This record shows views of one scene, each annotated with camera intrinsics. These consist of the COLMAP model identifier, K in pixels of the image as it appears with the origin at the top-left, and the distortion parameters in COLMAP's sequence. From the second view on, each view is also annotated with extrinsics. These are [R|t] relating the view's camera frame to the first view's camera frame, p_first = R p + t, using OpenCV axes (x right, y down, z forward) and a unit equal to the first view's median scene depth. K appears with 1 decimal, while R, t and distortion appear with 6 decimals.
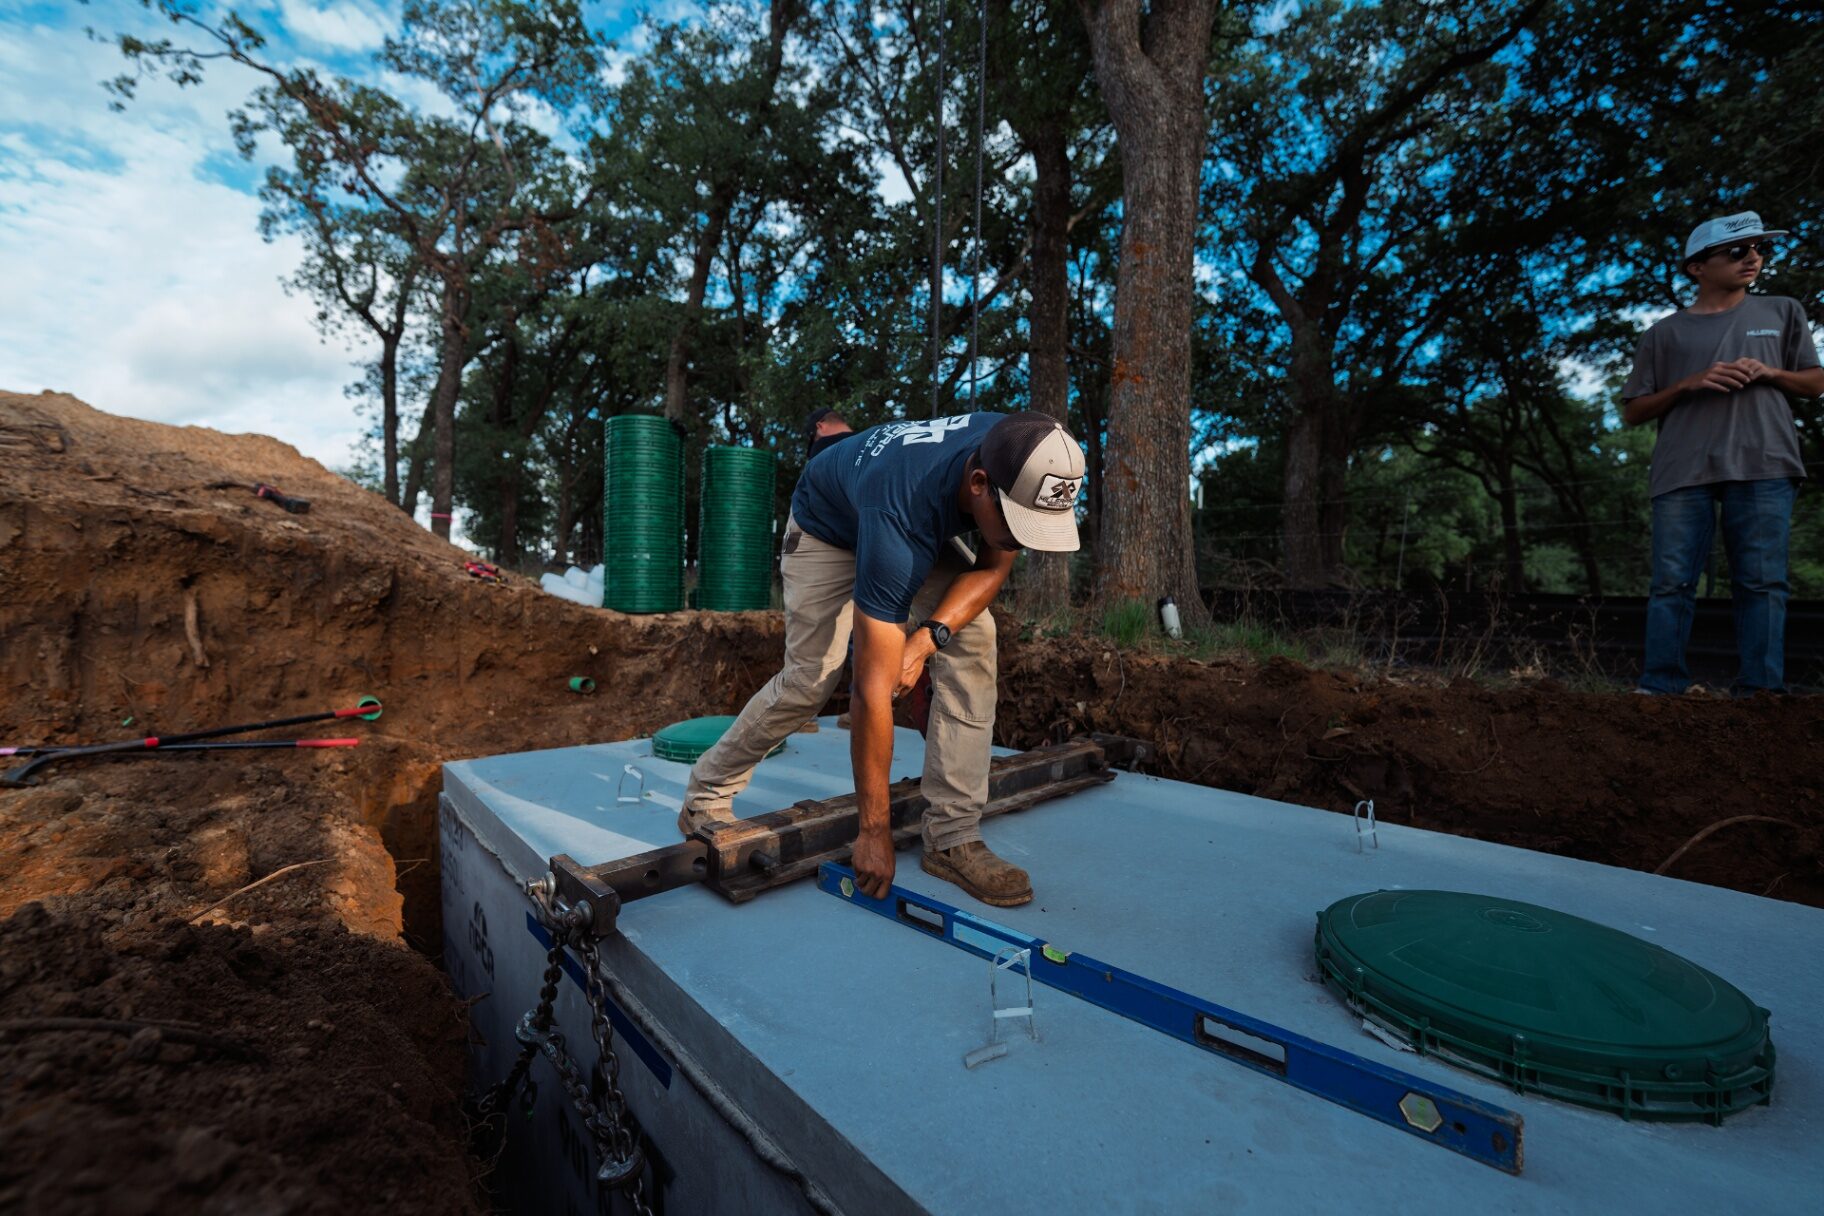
lens RADIAL K [[758.0, 0, 909.4], [0, 758.0, 604.6], [0, 0, 1]] dist [-0.002989, -0.001287]
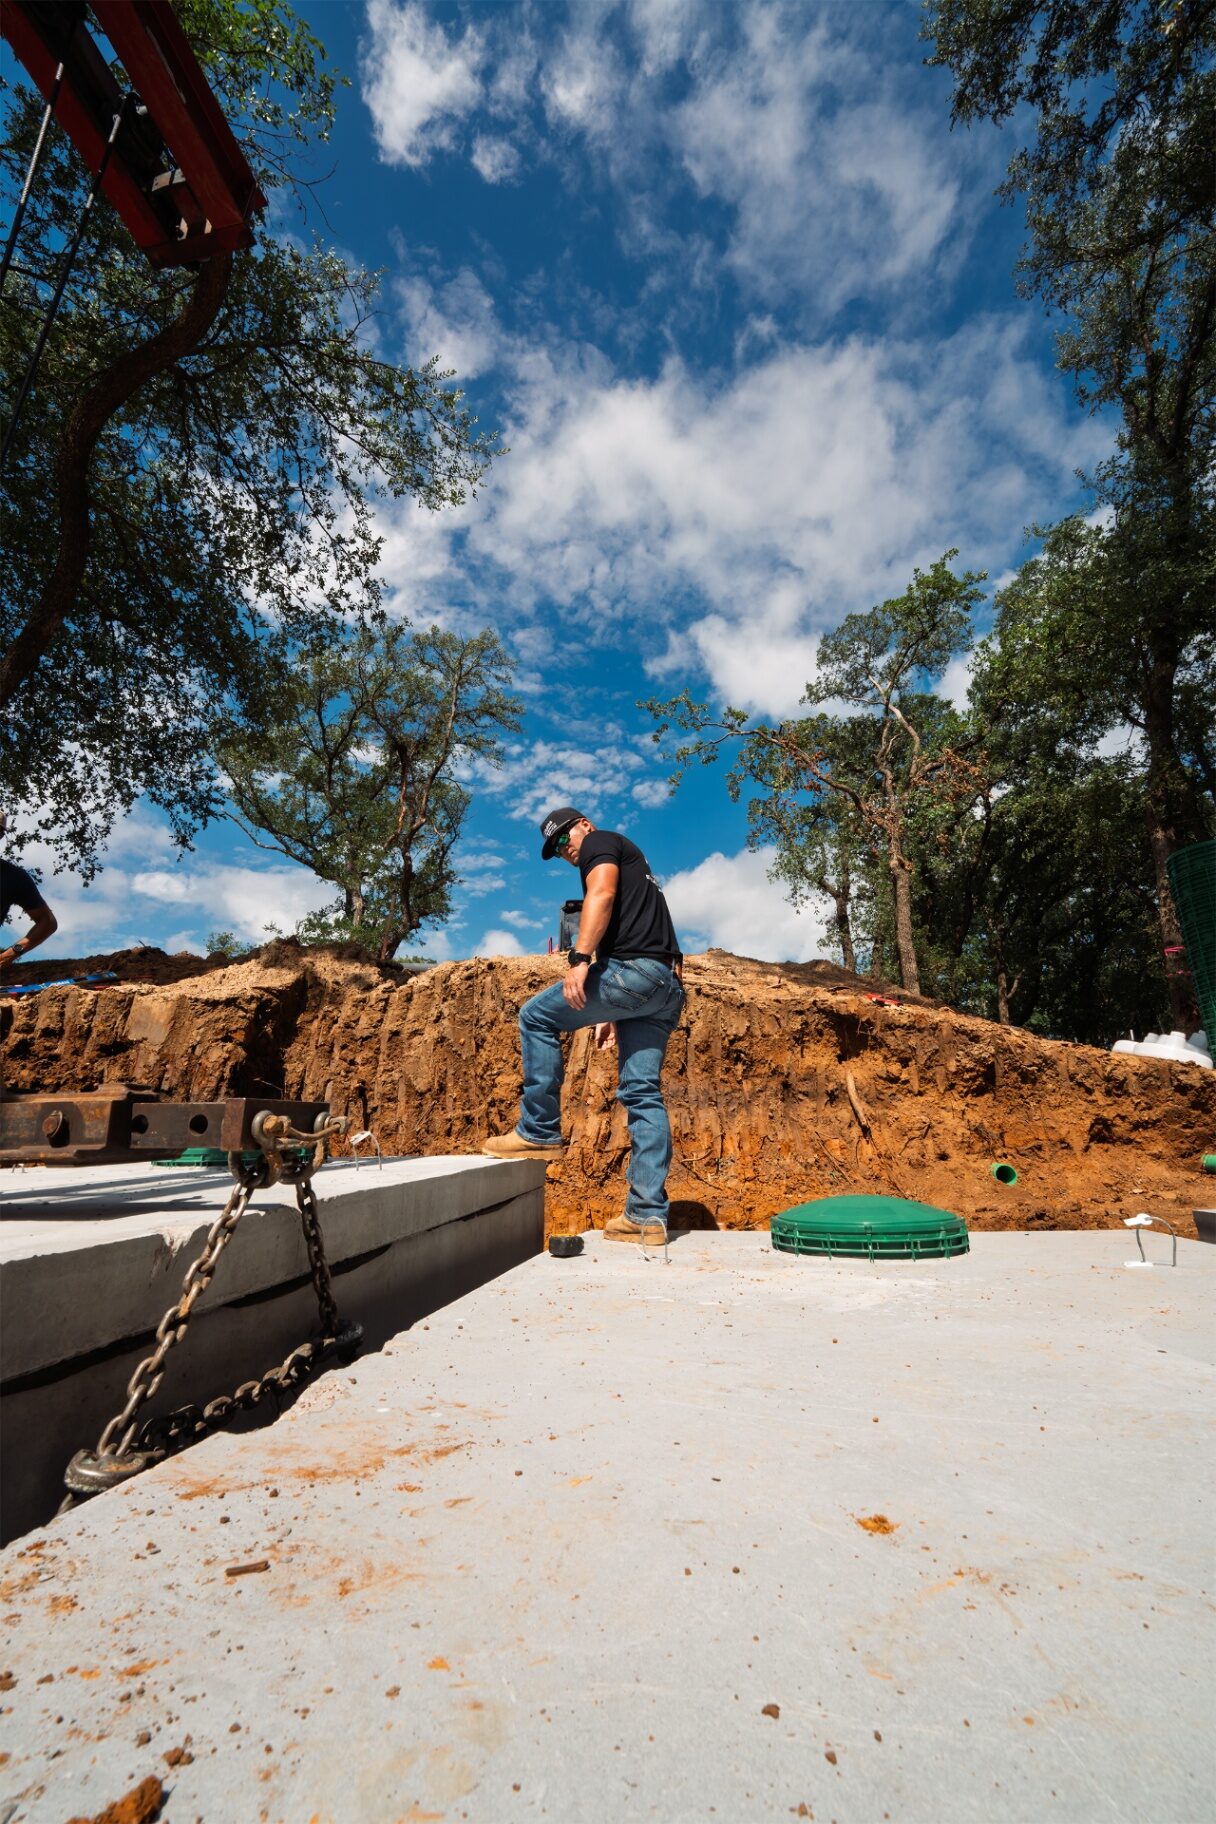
lens RADIAL K [[751.1, 0, 606.5], [0, 751.1, 912.9], [0, 0, 1]] dist [0.022695, -0.024945]
pose [[0.648134, -0.234322, -0.724579, -0.176394], [0.010776, 0.954210, -0.298943, 0.070617], [0.761450, 0.185947, 0.620981, -0.057073]]
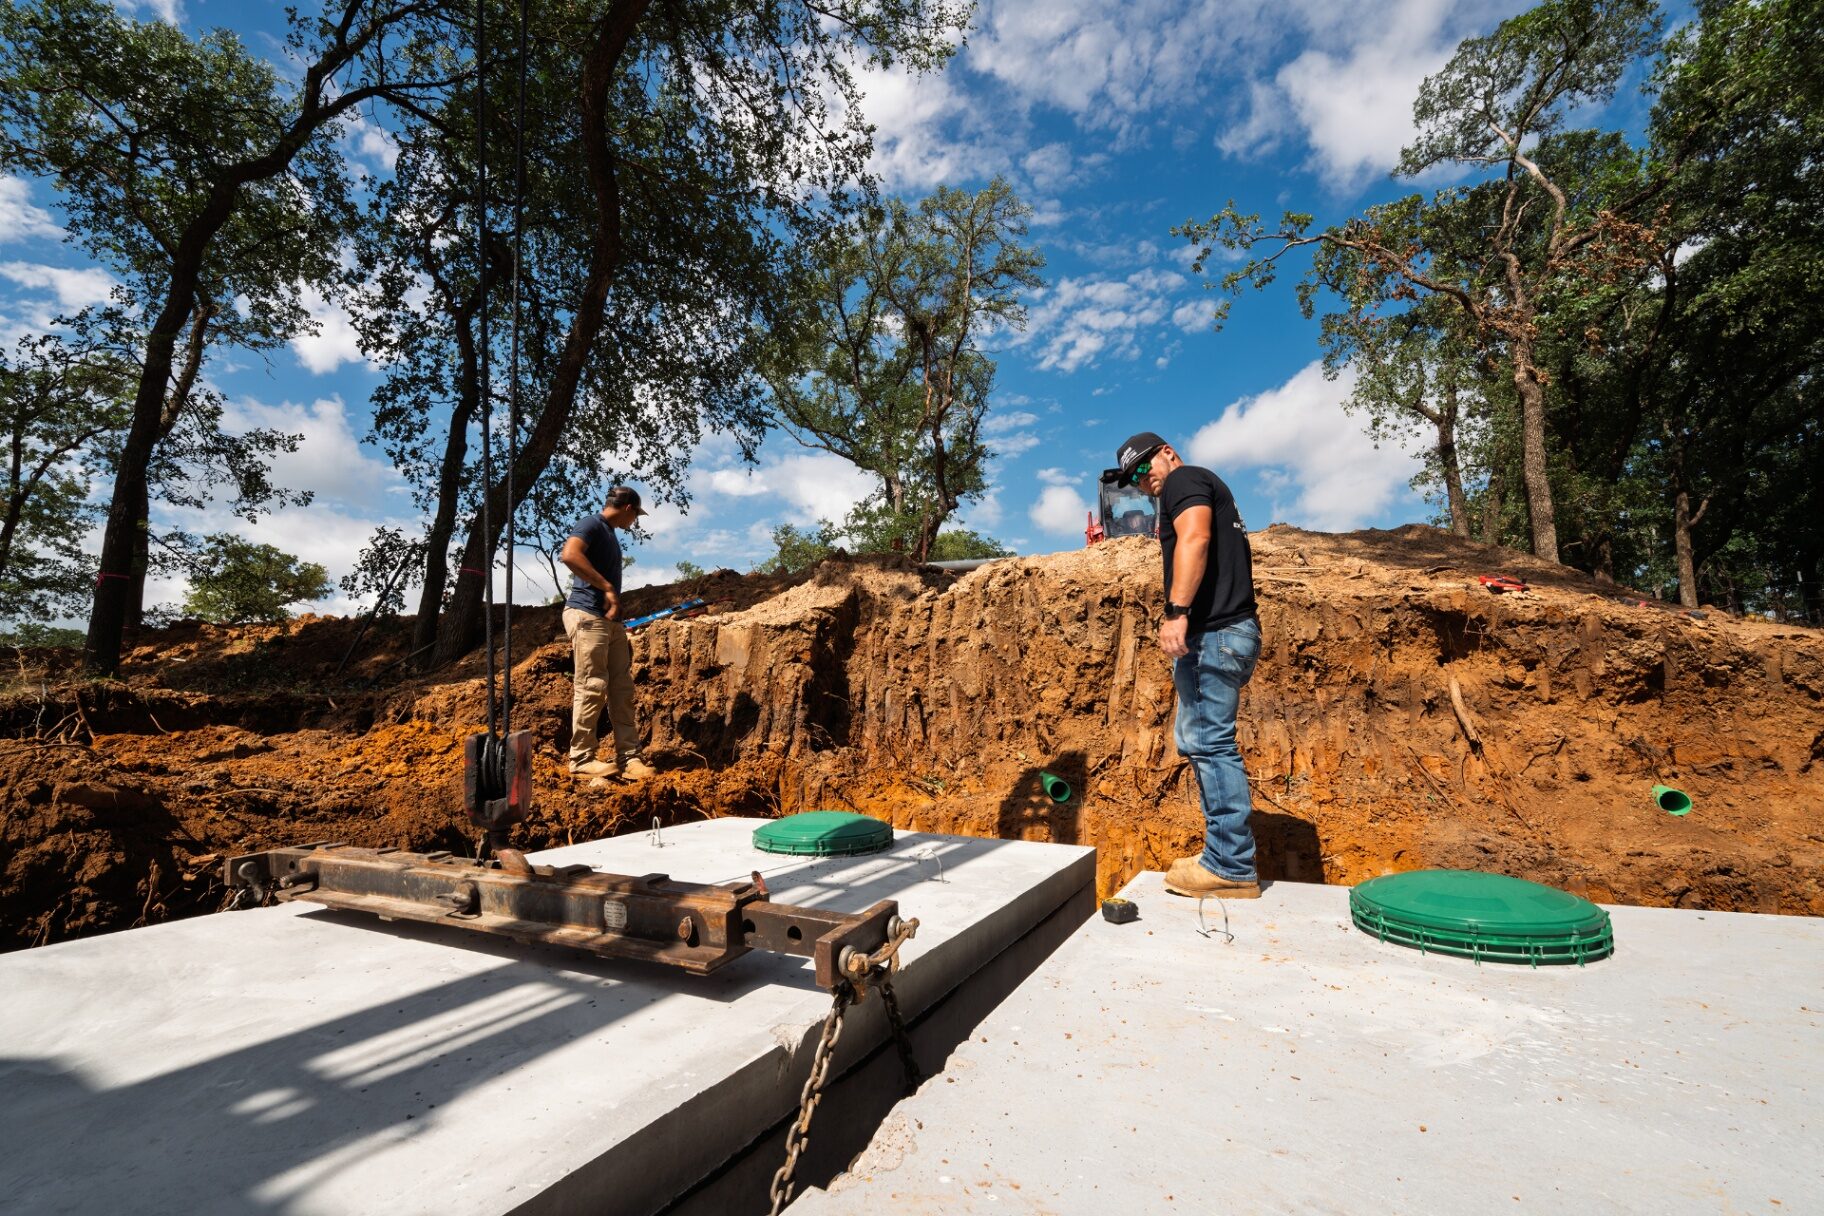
lens RADIAL K [[758.0, 0, 909.4], [0, 758.0, 604.6], [0, 0, 1]] dist [-0.002989, -0.001287]
pose [[0.371178, -0.136258, -0.918510, -0.169956], [0.026855, 0.990336, -0.136061, 0.011552], [0.928173, 0.025836, 0.371250, -0.050791]]
